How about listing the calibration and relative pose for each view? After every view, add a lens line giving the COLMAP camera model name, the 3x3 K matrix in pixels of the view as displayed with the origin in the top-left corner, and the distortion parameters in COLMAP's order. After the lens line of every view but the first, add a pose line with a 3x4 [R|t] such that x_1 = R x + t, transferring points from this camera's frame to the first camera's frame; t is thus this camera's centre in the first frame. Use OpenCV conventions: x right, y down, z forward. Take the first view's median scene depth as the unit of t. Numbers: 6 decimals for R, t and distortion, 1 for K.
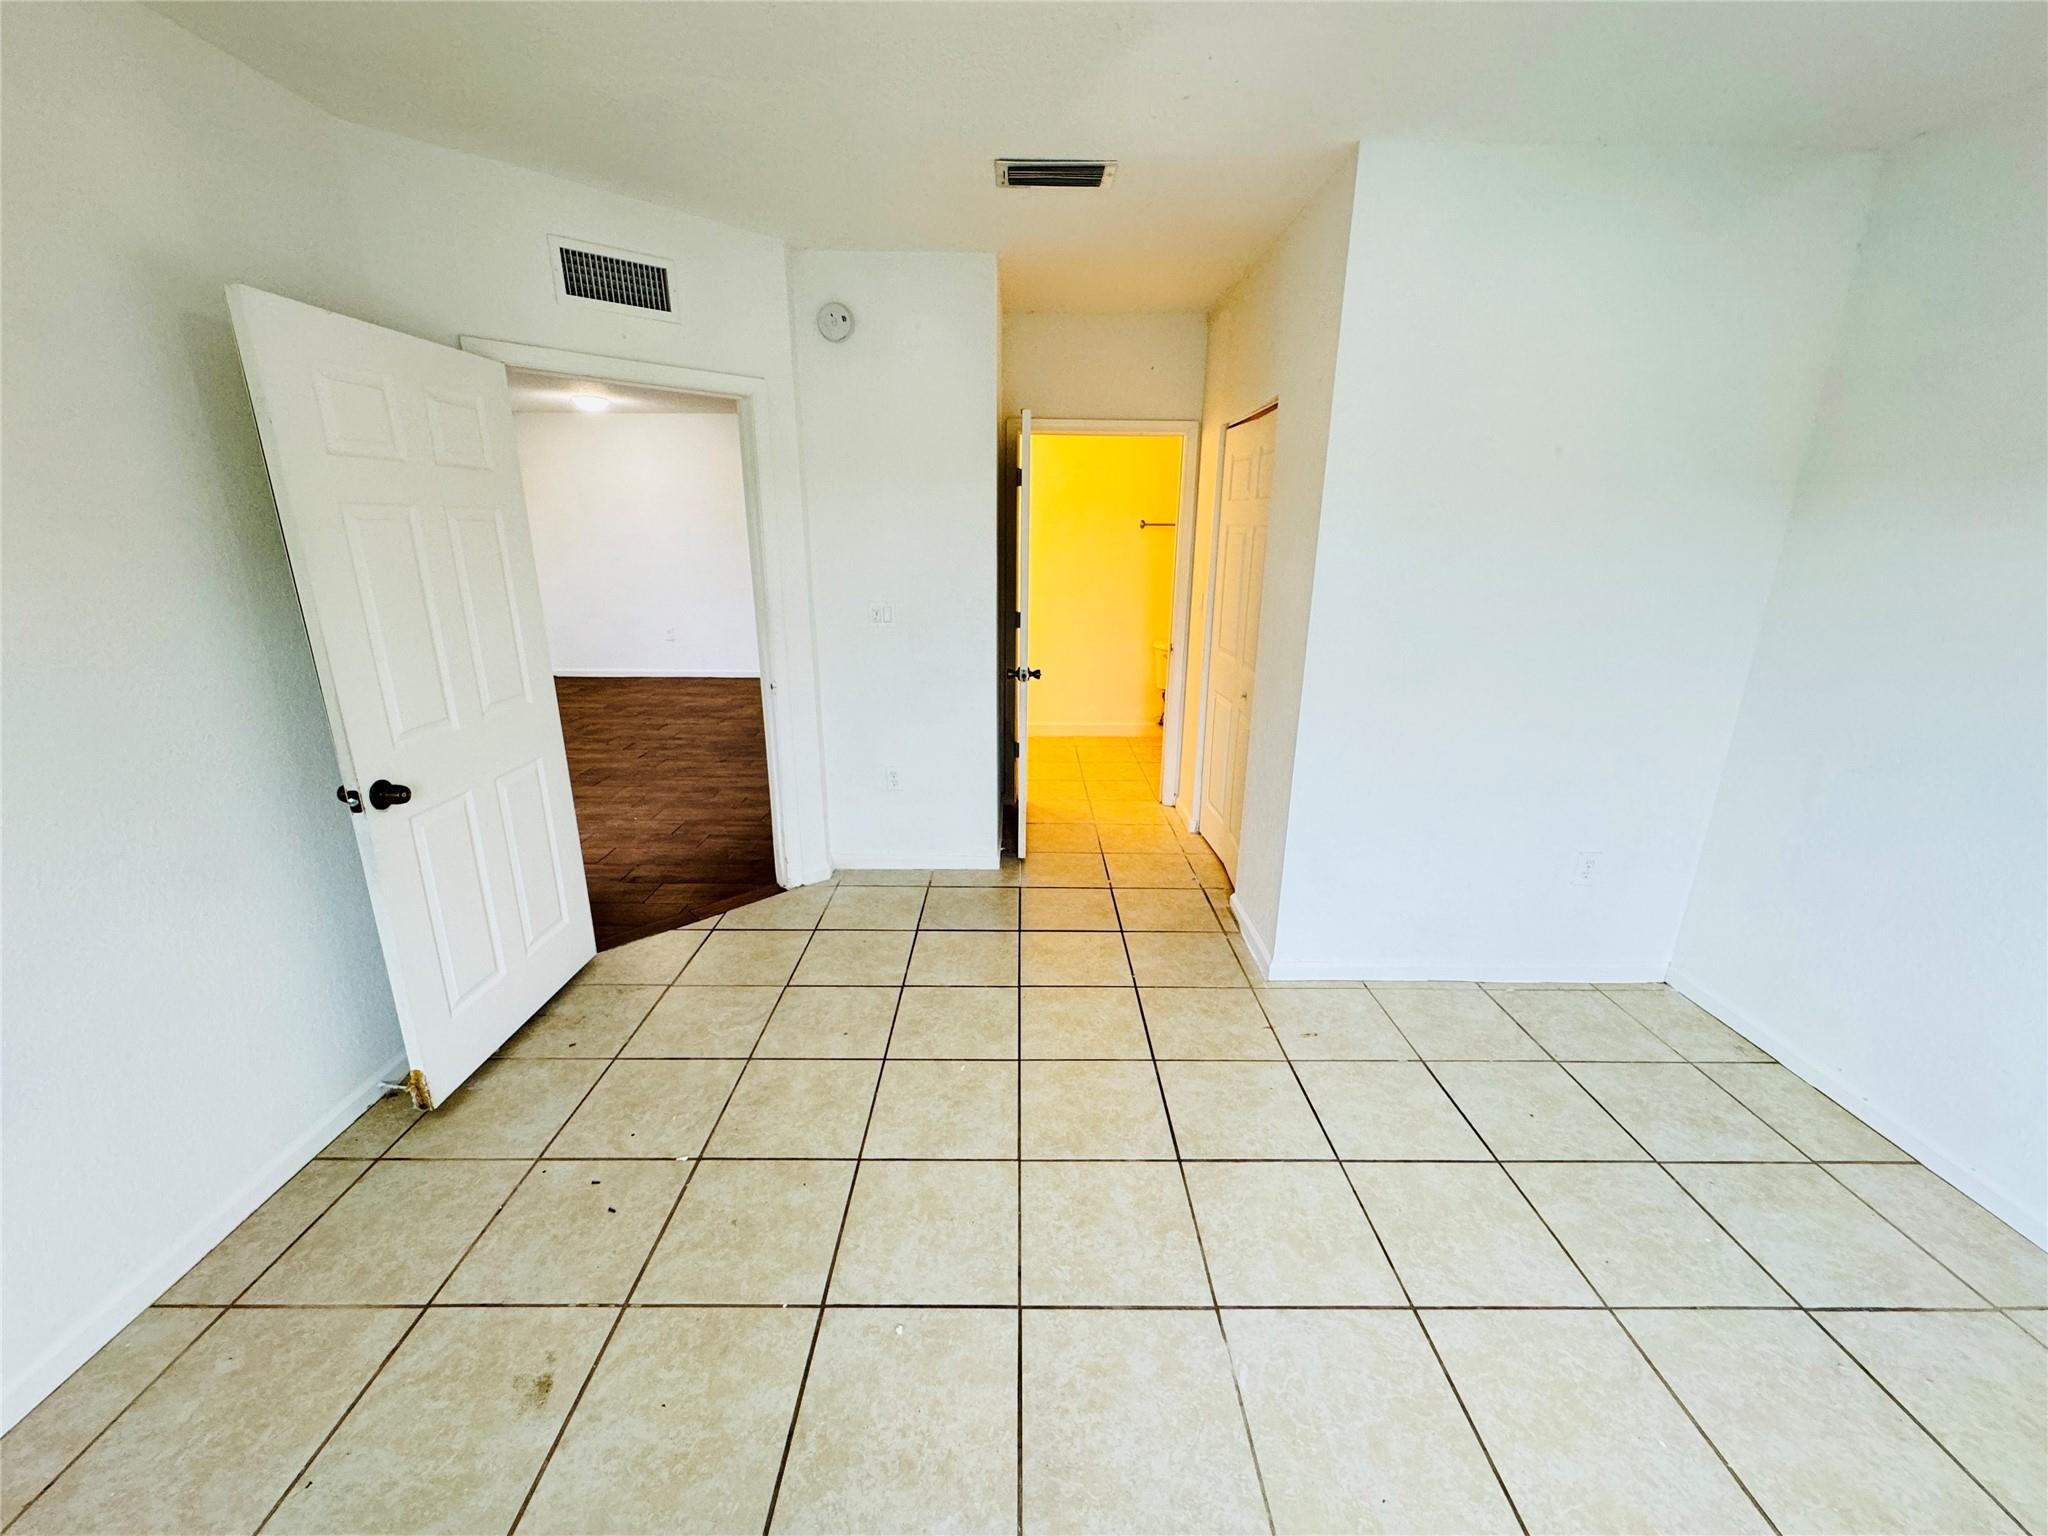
lens RADIAL K [[818.2, 0, 1014.8], [0, 818.2, 763.2], [0, 0, 1]] dist [-0.002696, 0.000656]
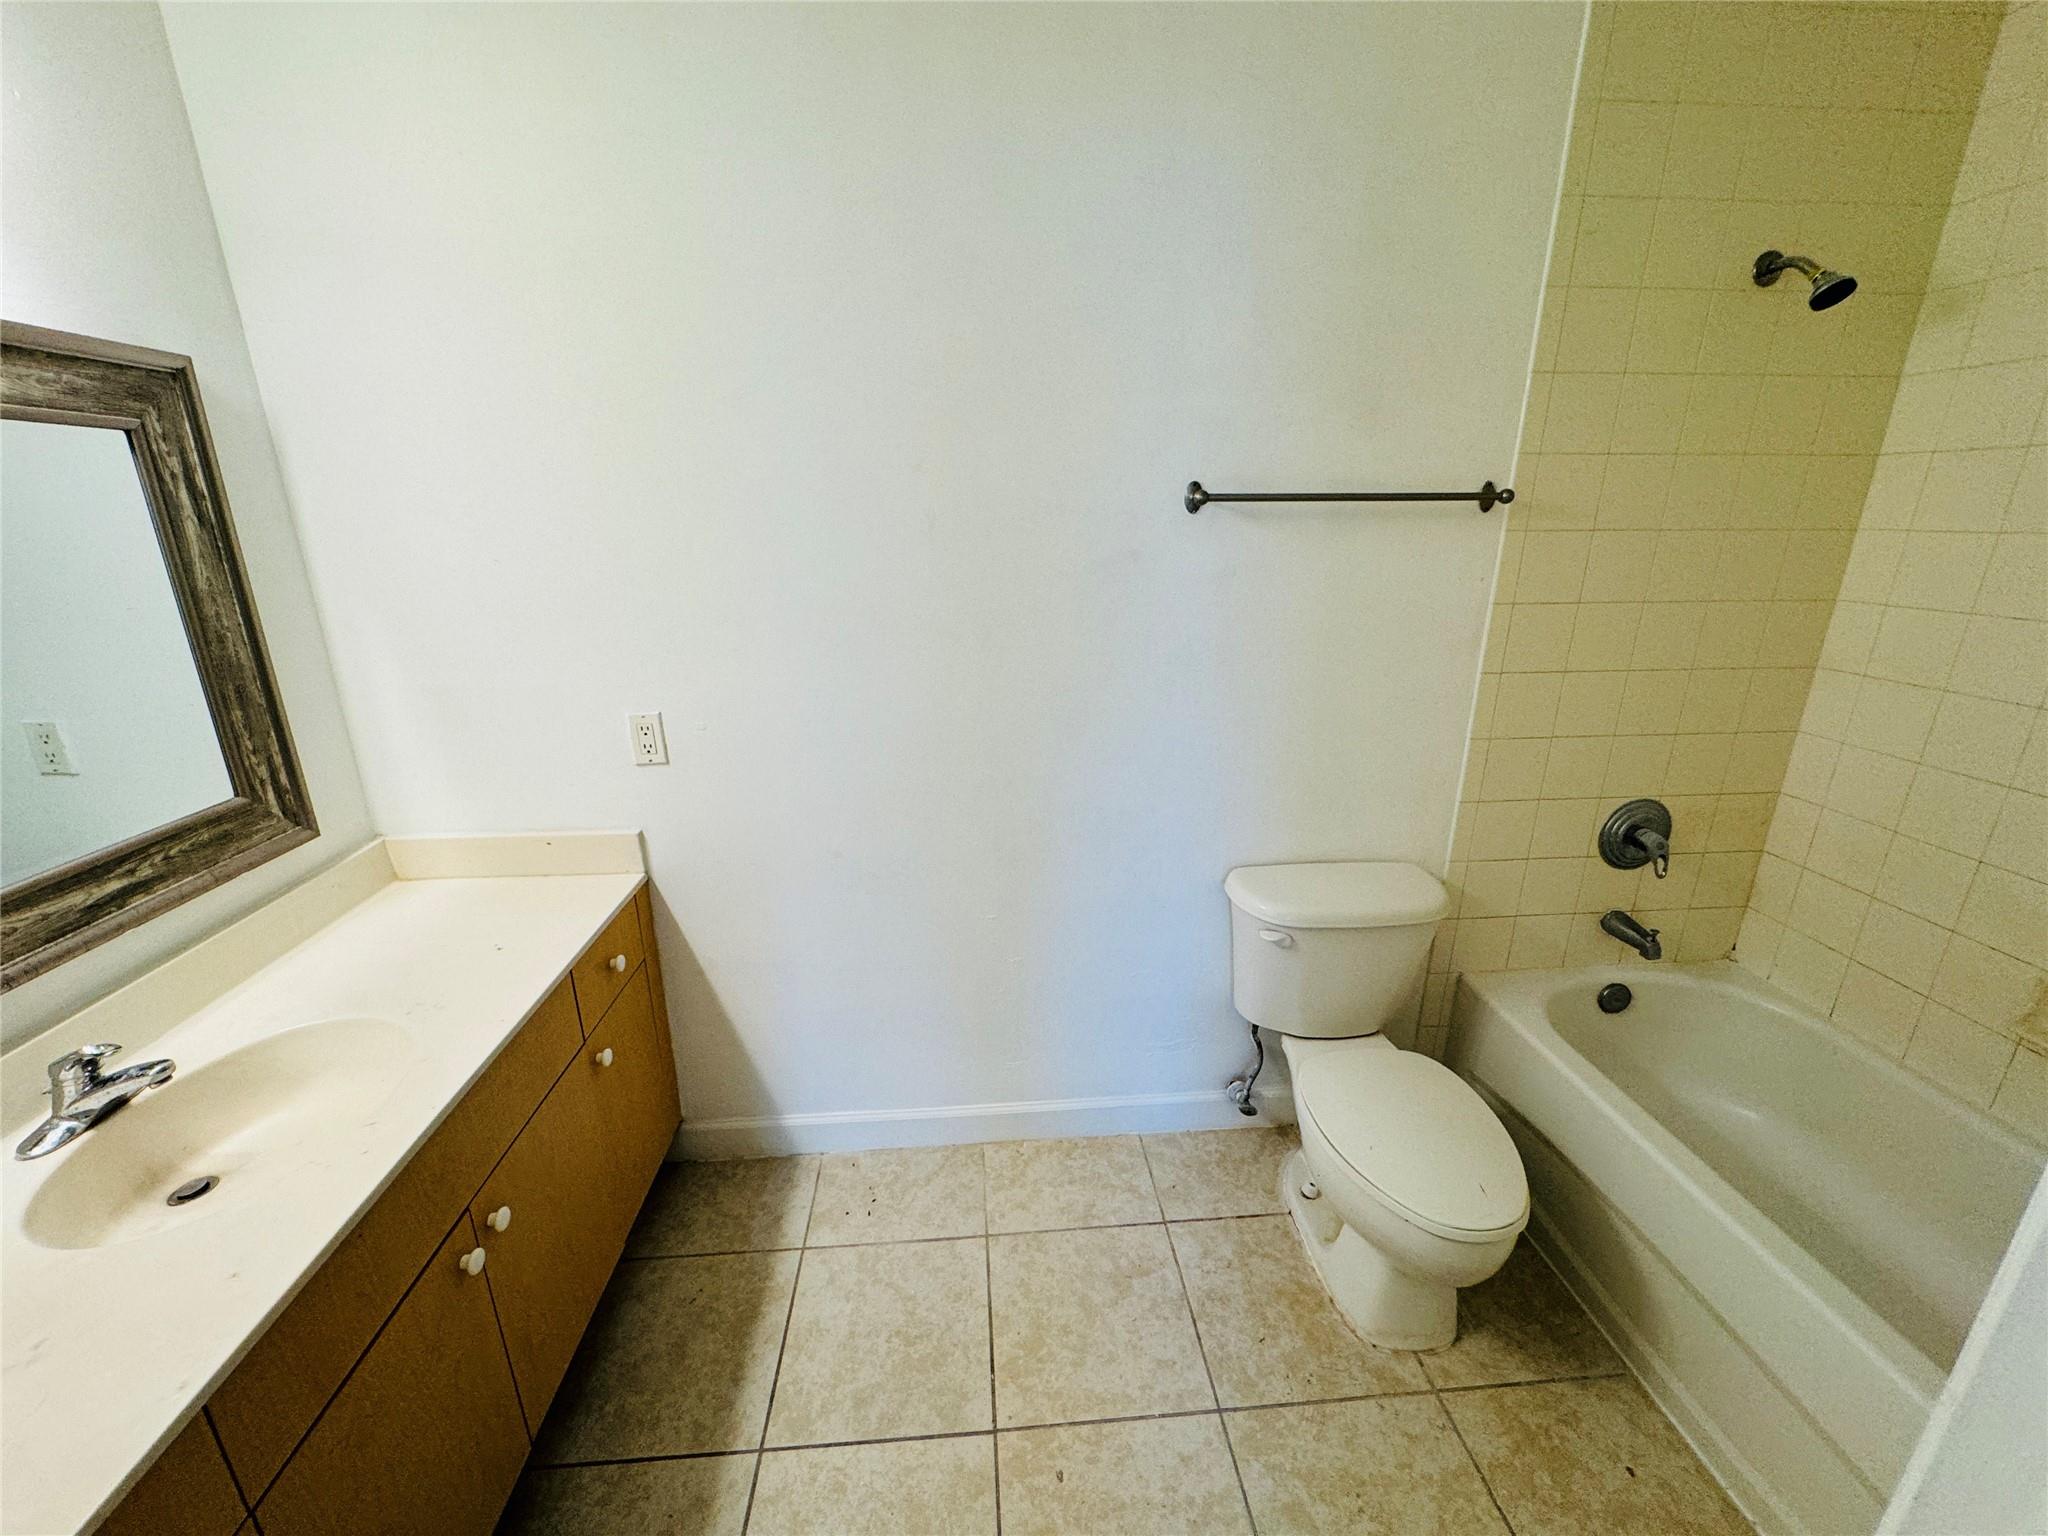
lens RADIAL K [[818.2, 0, 1019.1], [0, 818.2, 768.5], [0, 0, 1]] dist [-0.002696, 0.000656]
pose [[0.996768, -0.033699, 0.072922, 0.091533], [0.031744, 0.999109, 0.027806, -0.267626], [-0.073794, -0.025401, 0.996950, 0.925681]]
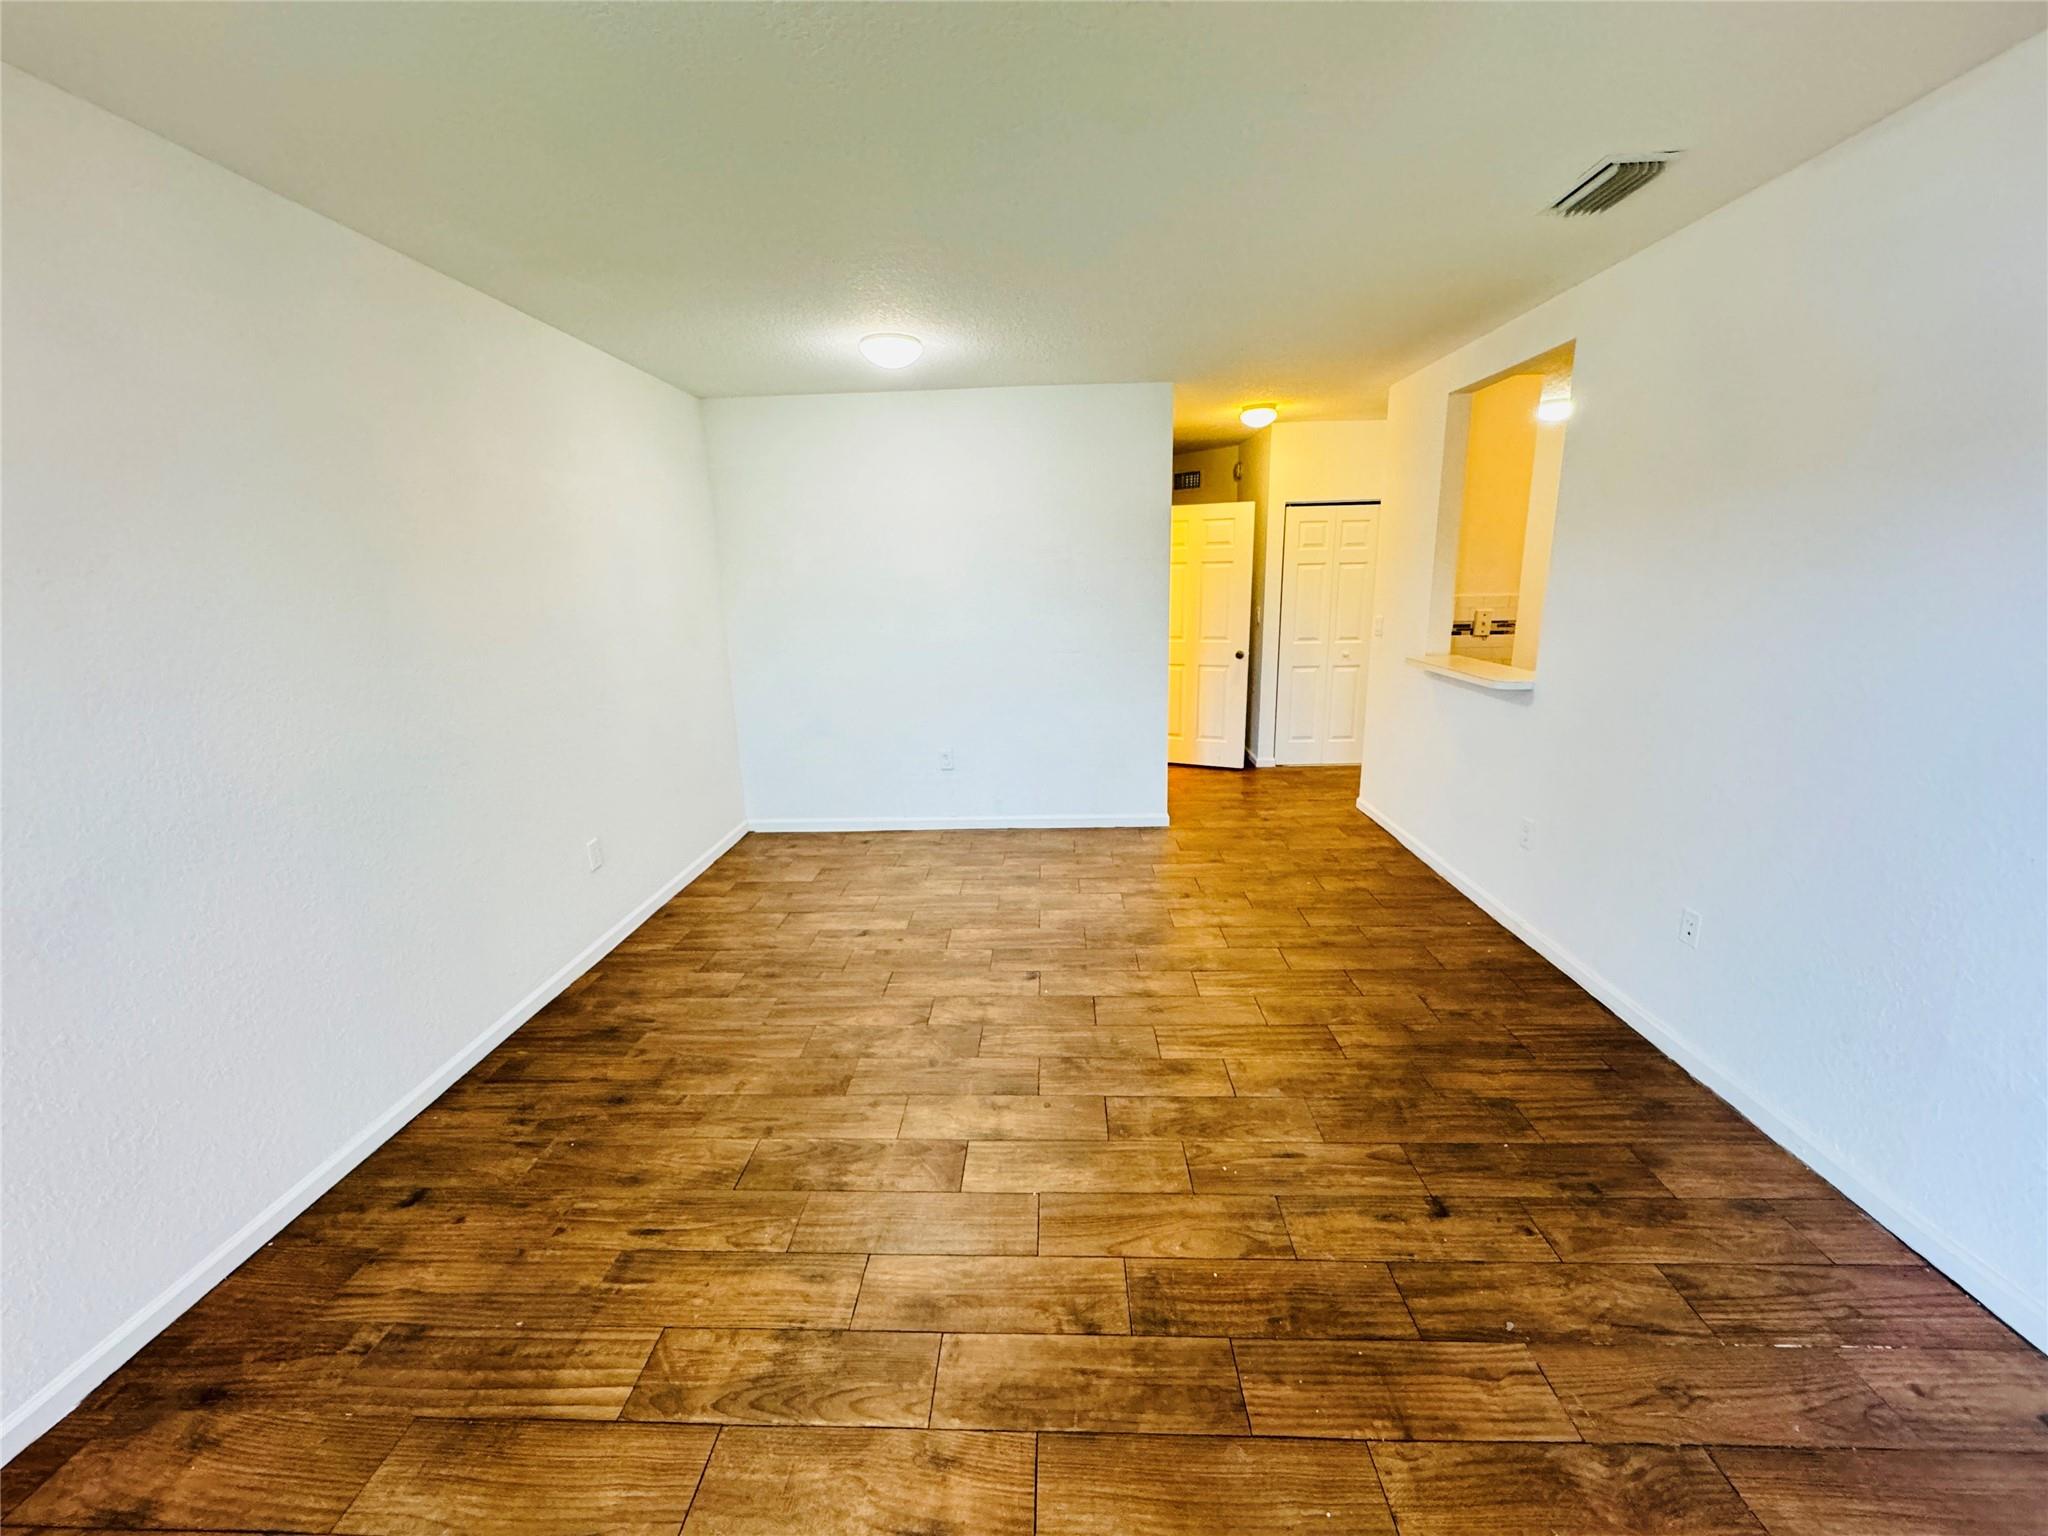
lens RADIAL K [[818.2, 0, 1028.2], [0, 818.2, 763.7], [0, 0, 1]] dist [-0.002696, 0.000656]
pose [[0.999241, -0.022825, -0.031561, -0.656138], [0.021091, 0.998305, -0.054237, -0.232350], [0.032745, 0.053530, 0.998029, 0.769593]]
